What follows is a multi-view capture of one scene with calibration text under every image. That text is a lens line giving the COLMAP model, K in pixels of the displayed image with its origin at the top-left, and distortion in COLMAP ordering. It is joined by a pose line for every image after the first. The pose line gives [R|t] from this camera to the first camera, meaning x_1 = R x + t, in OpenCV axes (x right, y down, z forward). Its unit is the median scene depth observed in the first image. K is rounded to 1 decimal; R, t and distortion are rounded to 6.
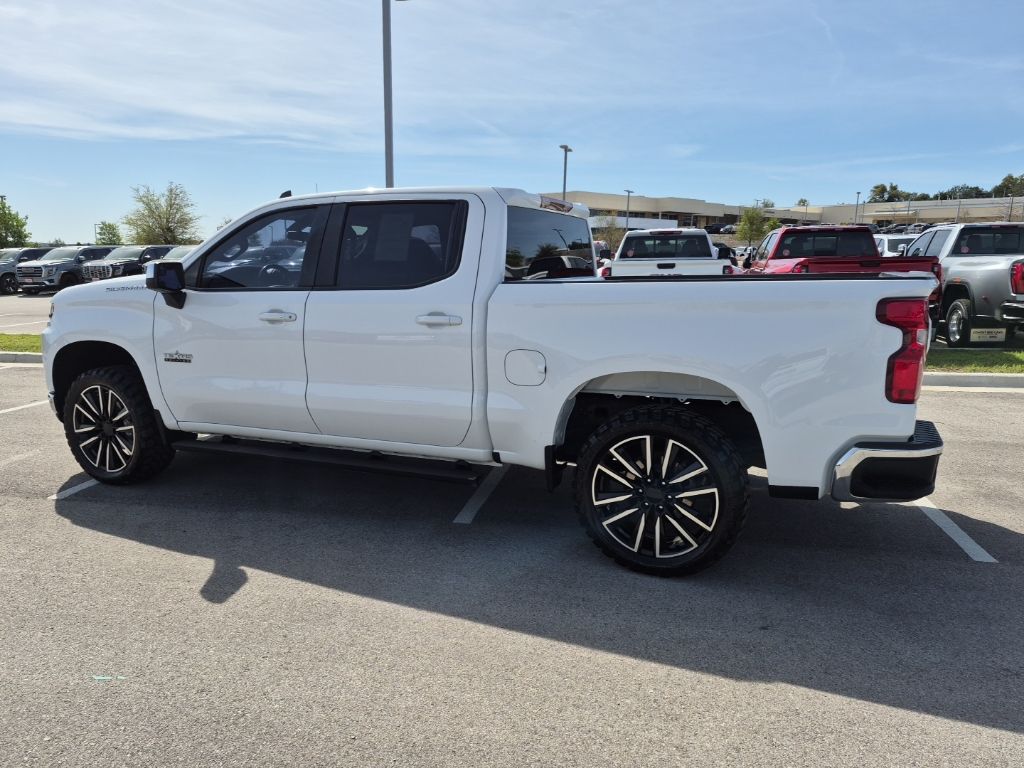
lens RADIAL K [[706.9, 0, 505.9], [0, 706.9, 384.8], [0, 0, 1]] dist [0.077836, -0.072561]
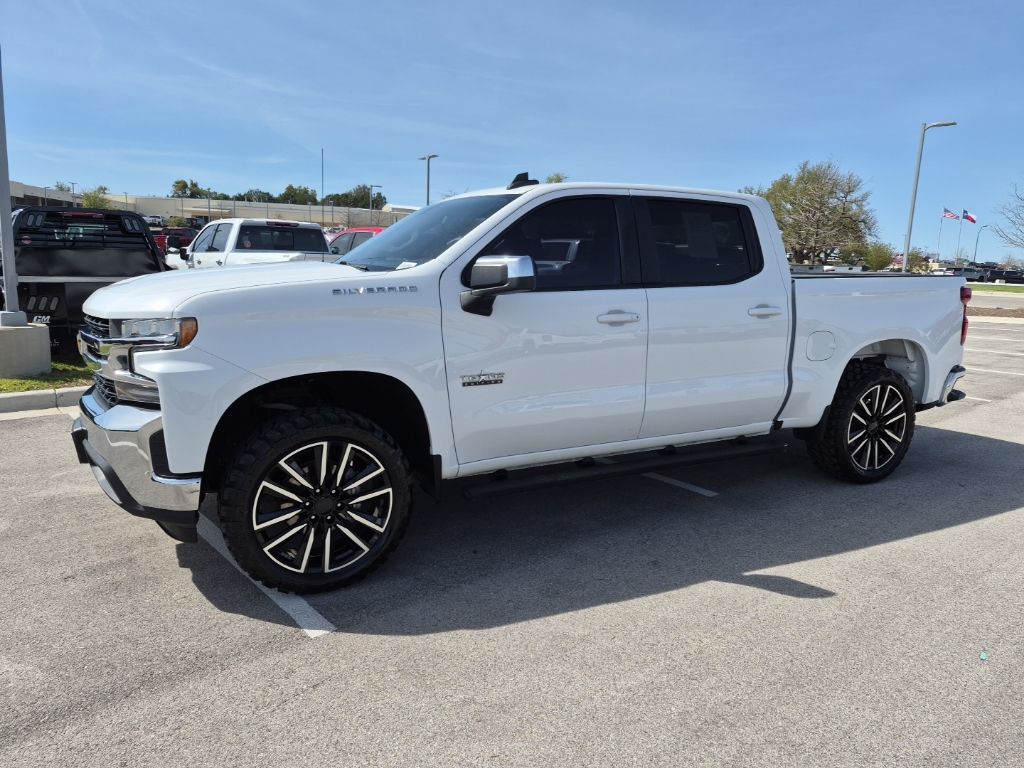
lens RADIAL K [[706.9, 0, 518.0], [0, 706.9, 385.9], [0, 0, 1]] dist [0.077836, -0.072561]
pose [[0.610644, -0.119518, 0.782834, -1.161602], [0.111762, 0.991658, 0.064221, -0.085152], [-0.783979, 0.048275, 0.618908, 0.570564]]
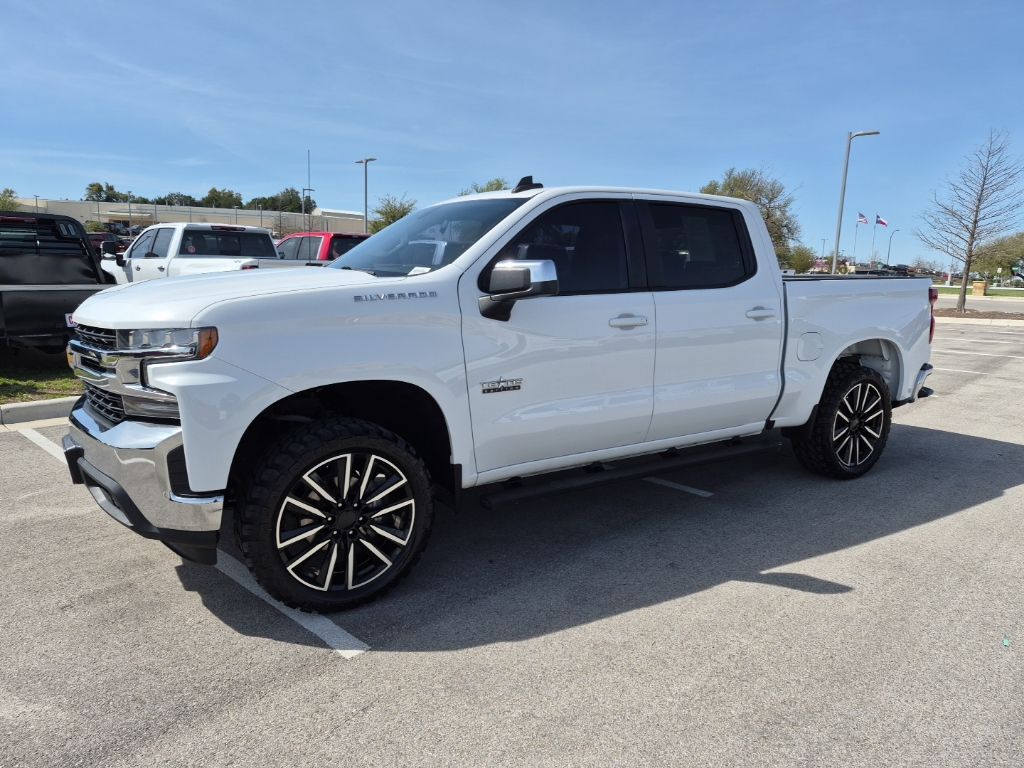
lens RADIAL K [[706.9, 0, 514.8], [0, 706.9, 388.1], [0, 0, 1]] dist [0.077836, -0.072561]
pose [[0.538844, -0.128552, 0.832539, -1.209170], [0.126119, 0.989460, 0.071155, -0.097920], [-0.832911, 0.066657, 0.549378, 0.658035]]
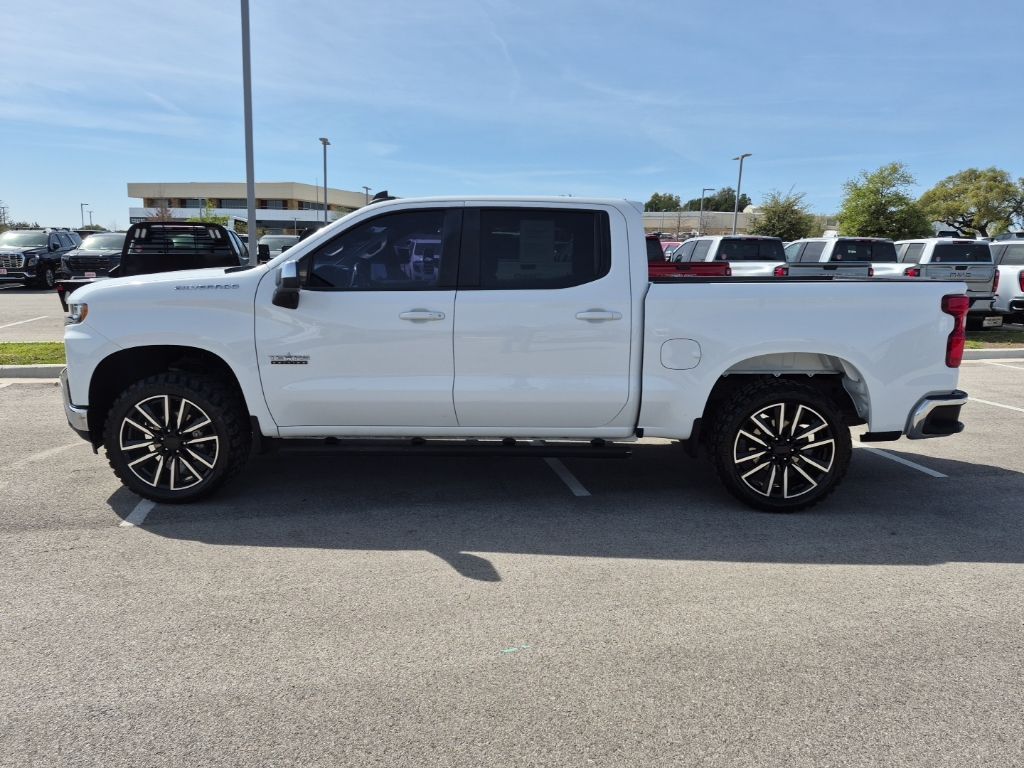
lens RADIAL K [[706.9, 0, 509.0], [0, 706.9, 386.4], [0, 0, 1]] dist [0.077836, -0.072561]
pose [[0.918822, -0.052363, 0.391183, -0.636840], [0.049574, 0.998622, 0.017232, -0.004613], [-0.391546, 0.003559, 0.920151, 0.007886]]
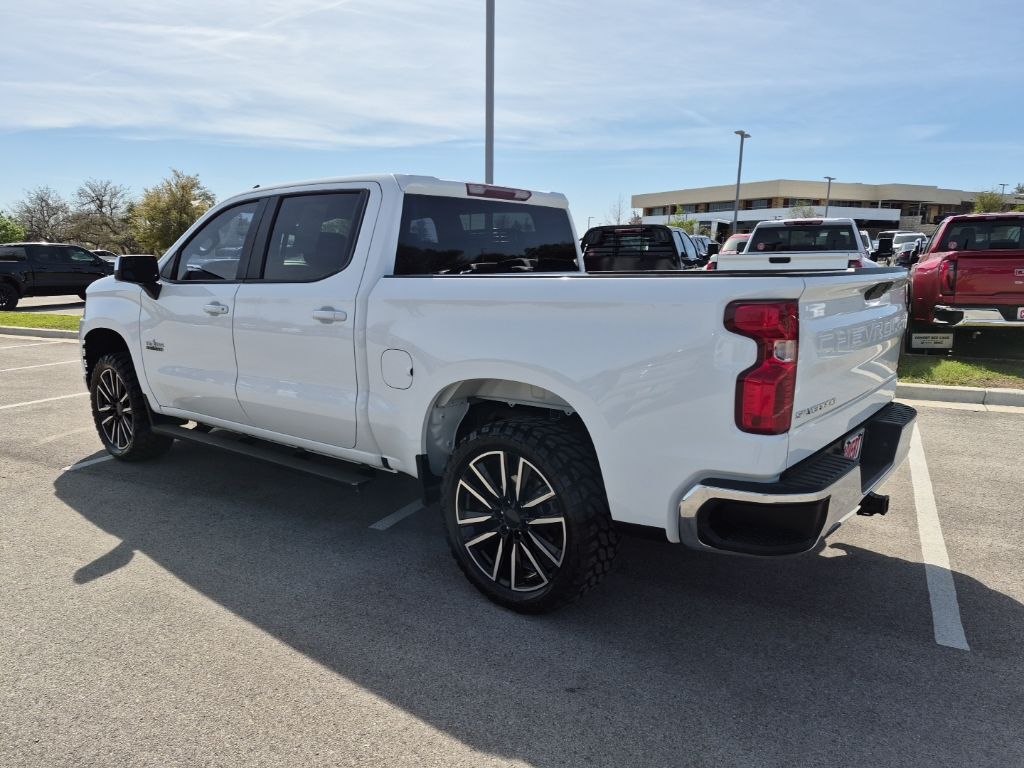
lens RADIAL K [[706.9, 0, 508.1], [0, 706.9, 386.0], [0, 0, 1]] dist [0.077836, -0.072561]
pose [[0.964242, 0.046483, -0.260916, 0.367027], [-0.044612, 0.998919, 0.013092, -0.018144], [0.261242, -0.000984, 0.965273, 0.127734]]
